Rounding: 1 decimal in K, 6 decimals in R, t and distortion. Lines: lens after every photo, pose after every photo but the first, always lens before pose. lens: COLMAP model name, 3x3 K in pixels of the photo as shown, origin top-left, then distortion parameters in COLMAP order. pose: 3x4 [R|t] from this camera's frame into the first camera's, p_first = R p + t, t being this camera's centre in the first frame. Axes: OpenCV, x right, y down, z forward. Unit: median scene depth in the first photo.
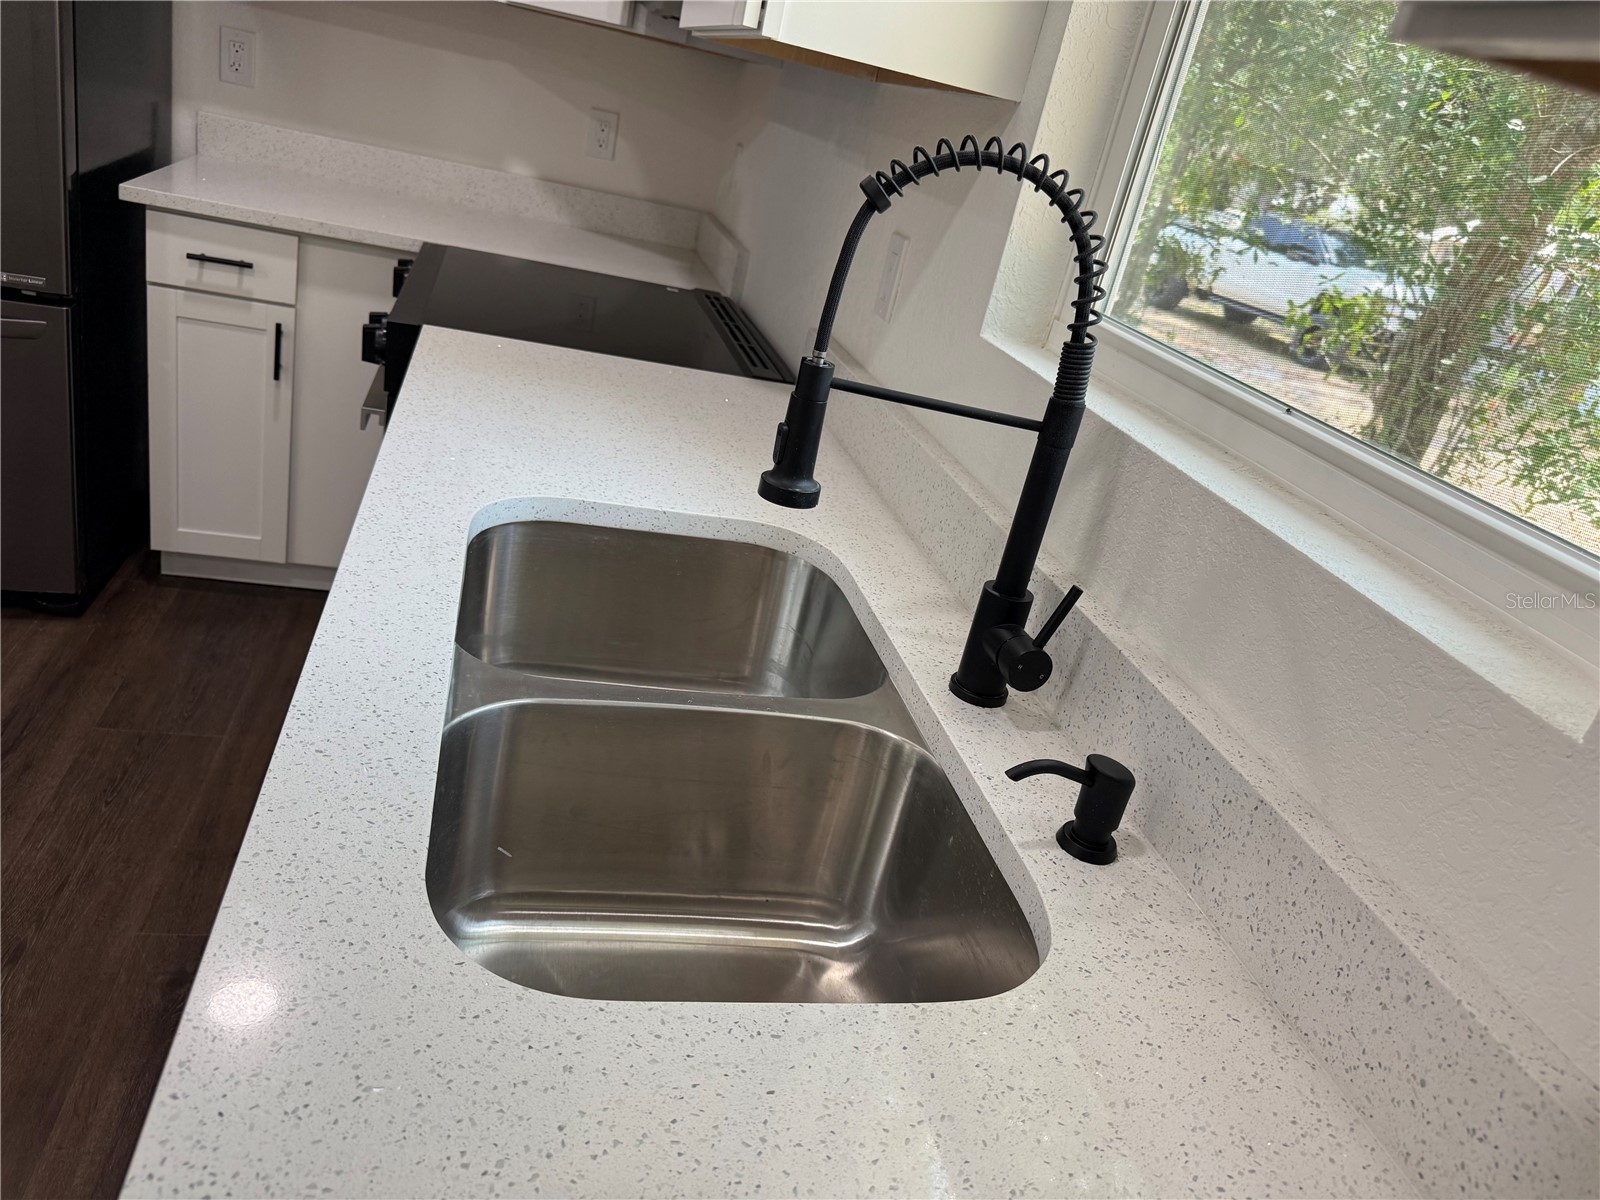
lens RADIAL K [[1141.1, 0, 807.7], [0, 1141.1, 599.7], [0, 0, 1]] dist [0.024476, -0.004824]
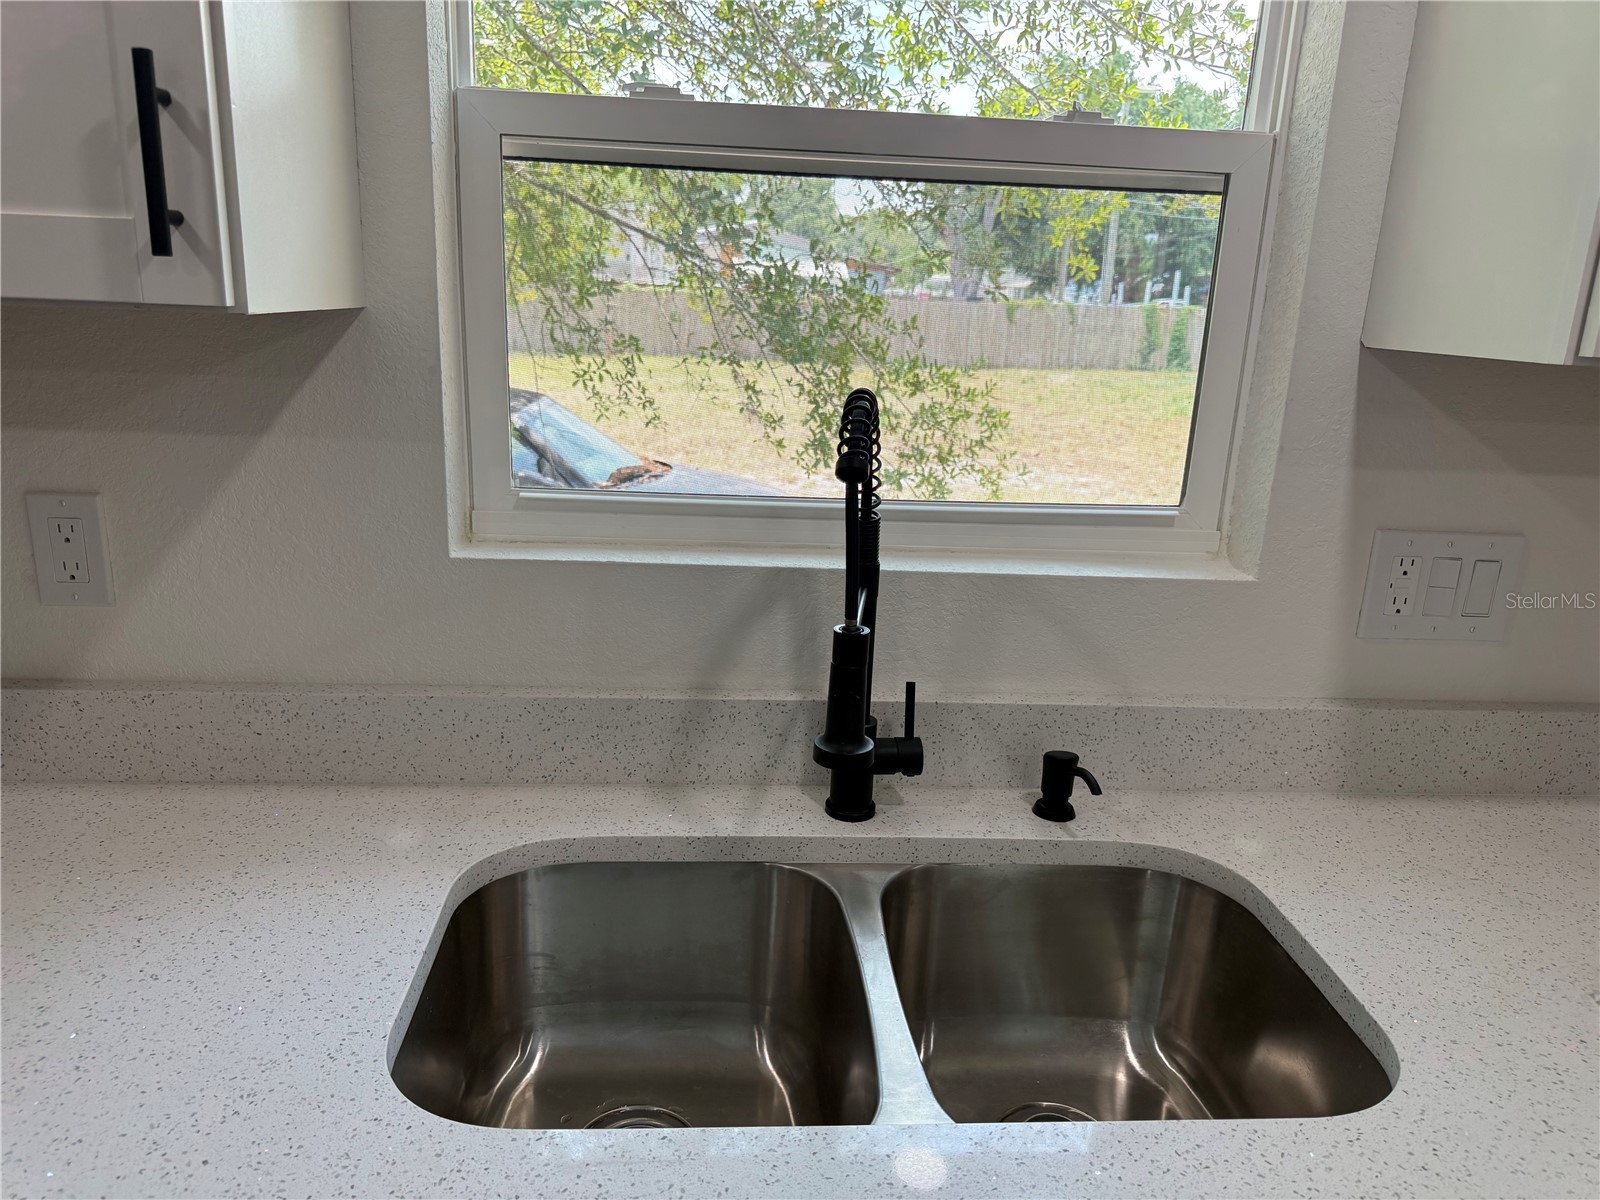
lens RADIAL K [[1141.1, 0, 795.0], [0, 1141.1, 599.1], [0, 0, 1]] dist [0.024476, -0.004824]
pose [[0.164721, -0.457859, 0.873631, -0.328500], [0.392241, 0.843089, 0.367897, -0.233226], [-0.904994, 0.282074, 0.318465, 0.262916]]
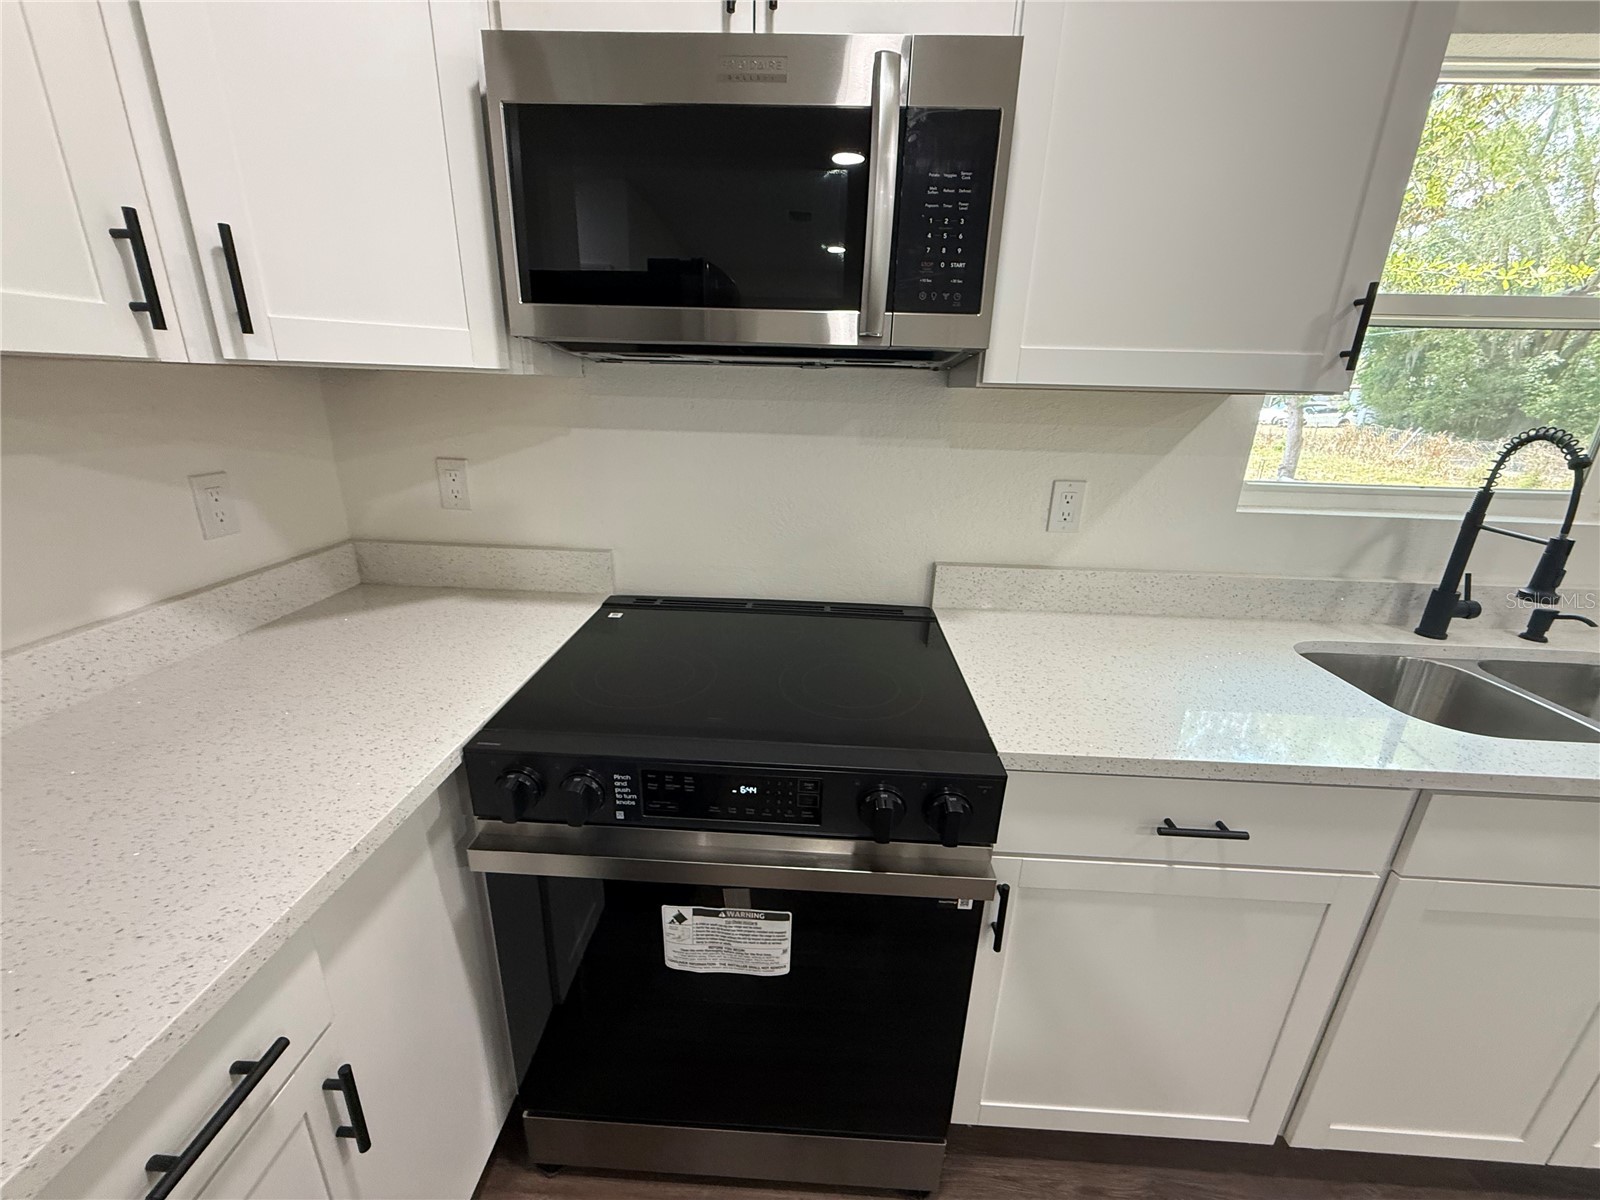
lens RADIAL K [[638.4, 0, 791.9], [0, 638.4, 598.8], [0, 0, 1]] dist [0.002129, -0.000947]
pose [[0.264952, -0.493183, 0.828596, -0.553818], [0.414360, 0.834154, 0.363996, -0.444460], [-0.870693, 0.246895, 0.425366, 0.674373]]
